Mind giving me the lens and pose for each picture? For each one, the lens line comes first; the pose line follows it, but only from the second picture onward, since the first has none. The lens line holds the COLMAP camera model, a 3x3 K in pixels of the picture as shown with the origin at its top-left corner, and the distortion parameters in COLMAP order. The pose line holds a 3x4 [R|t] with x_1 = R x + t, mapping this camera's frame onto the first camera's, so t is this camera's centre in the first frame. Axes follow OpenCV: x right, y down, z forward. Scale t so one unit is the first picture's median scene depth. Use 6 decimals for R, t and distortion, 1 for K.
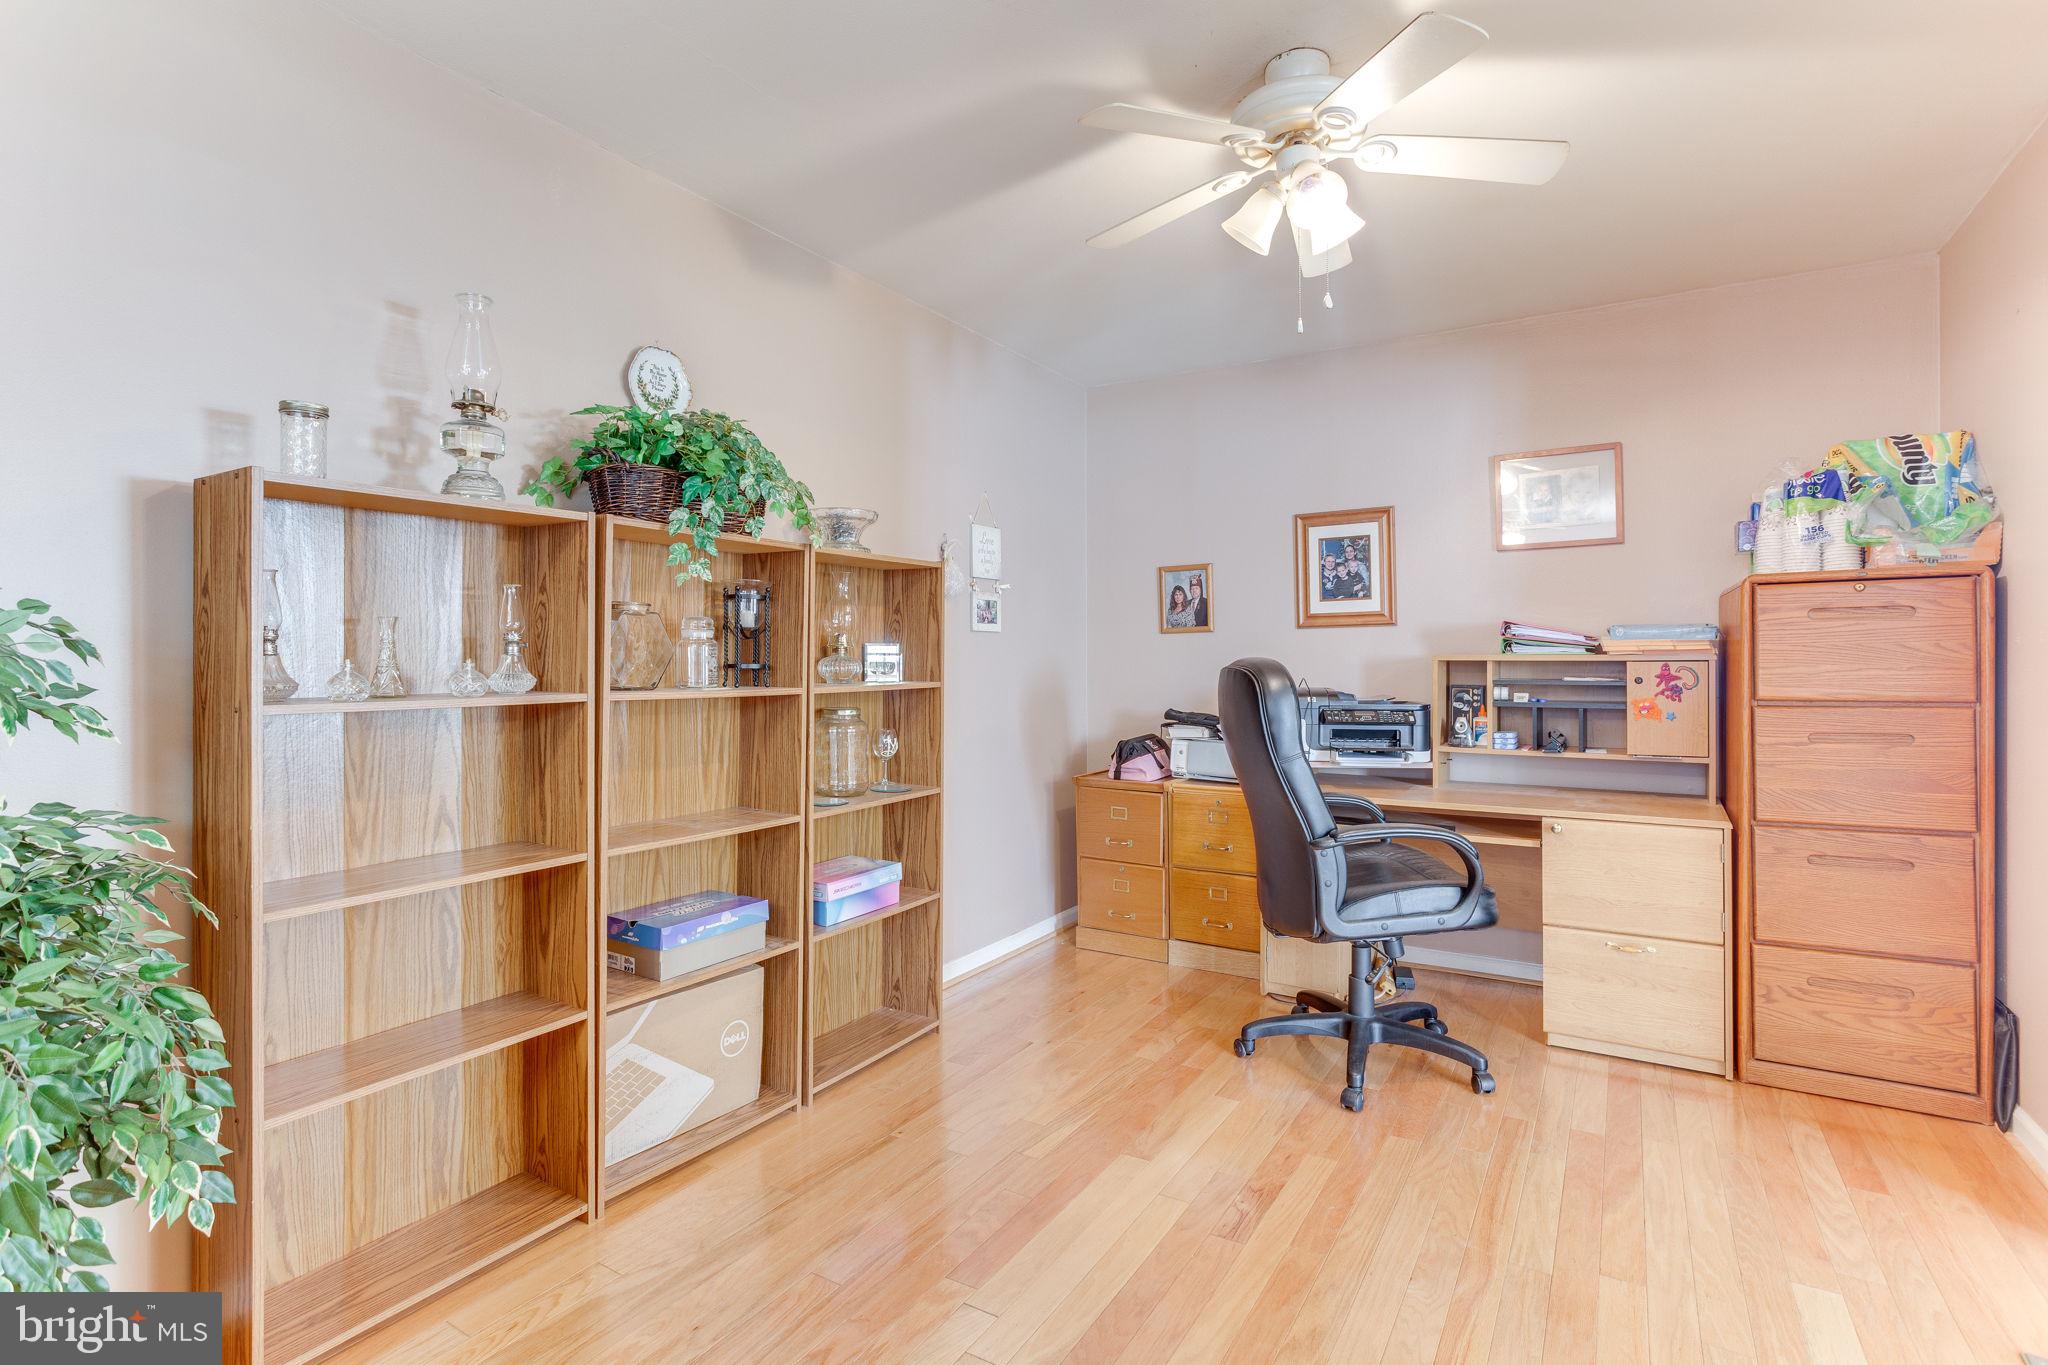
lens RADIAL K [[987.9, 0, 1035.6], [0, 987.9, 664.4], [0, 0, 1]] dist [-0.006759, -0.000025]
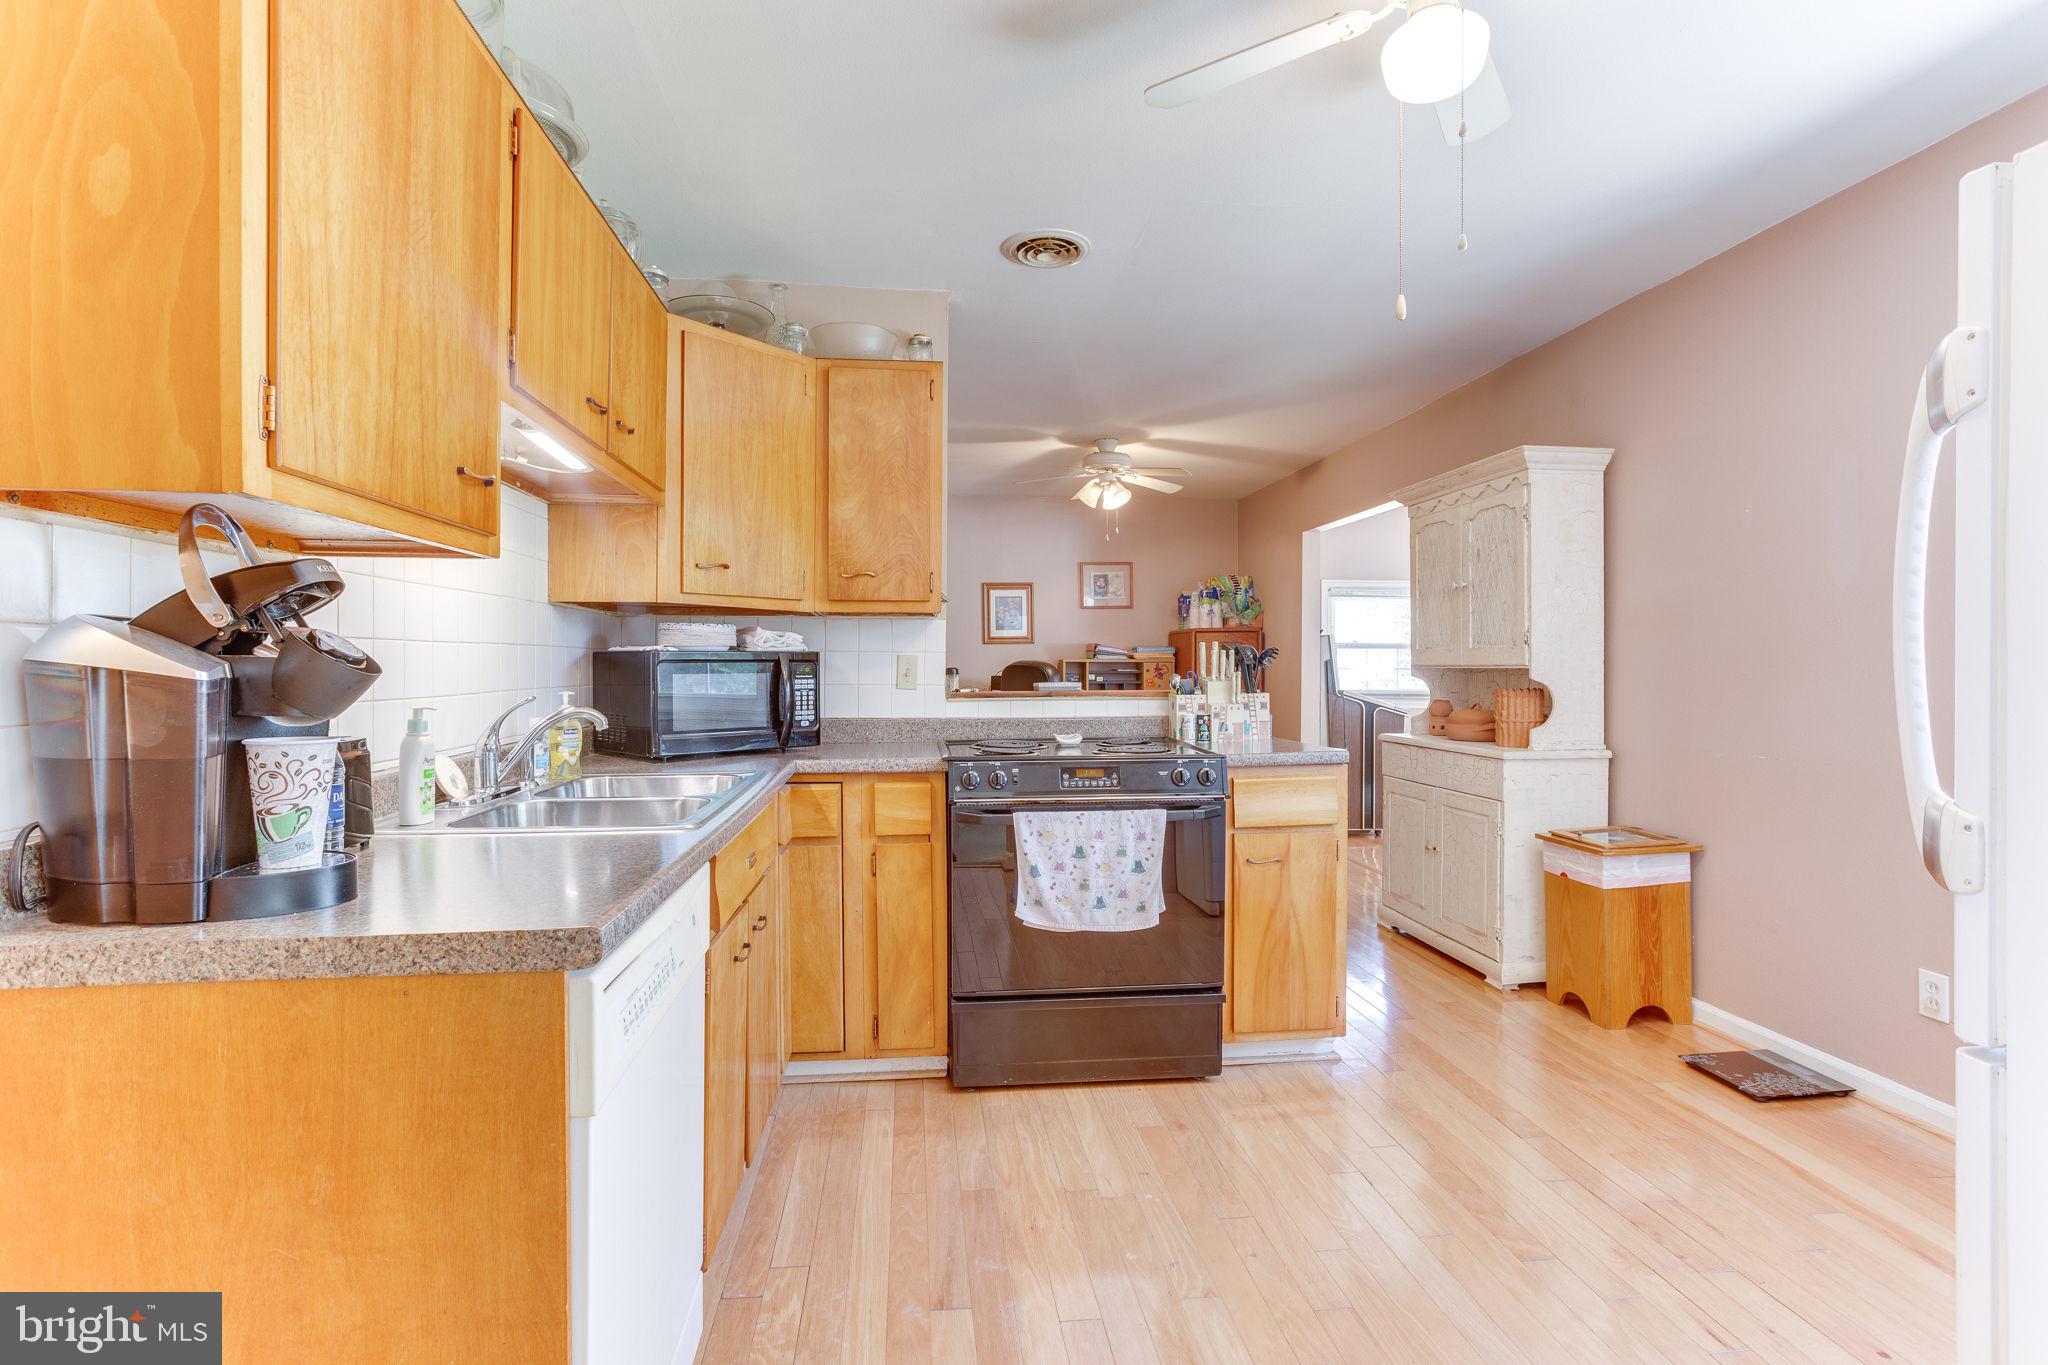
lens RADIAL K [[987.9, 0, 1025.0], [0, 987.9, 670.8], [0, 0, 1]] dist [-0.006759, -0.000025]
pose [[0.792405, -0.003863, 0.609983, -0.926558], [-0.002282, 0.999954, 0.009297, -0.004367], [-0.609991, -0.008759, 0.792360, -0.592113]]
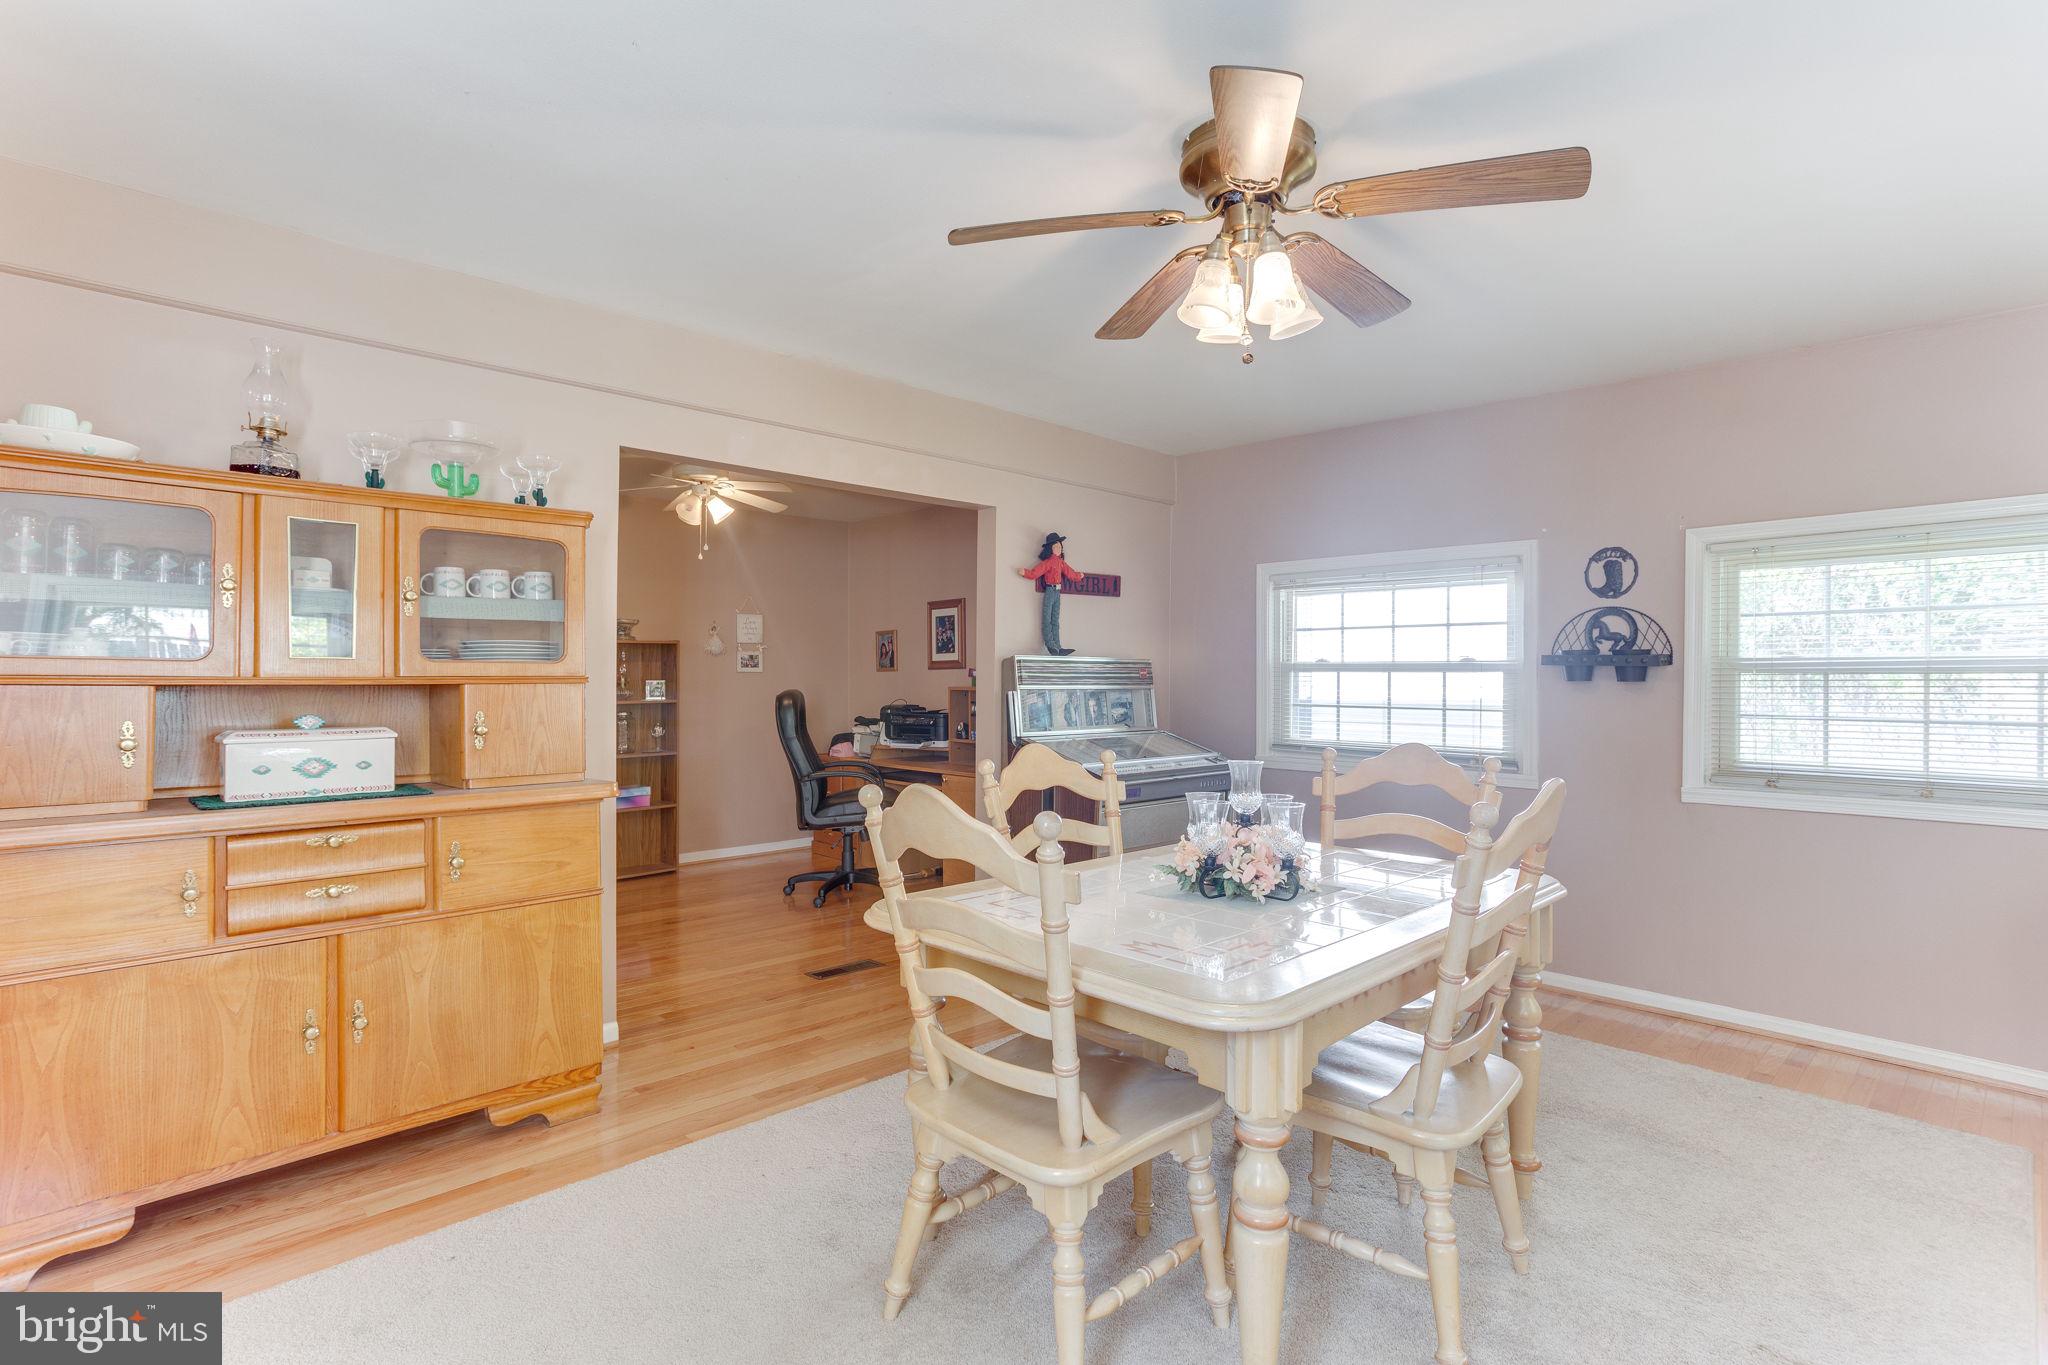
lens RADIAL K [[987.9, 0, 1015.0], [0, 987.9, 685.9], [0, 0, 1]] dist [-0.006759, -0.000025]
pose [[0.964098, 0.004132, -0.265514, 0.992326], [-0.003145, 0.999986, 0.004144, -0.018339], [0.265528, -0.003161, 0.964098, -0.685343]]
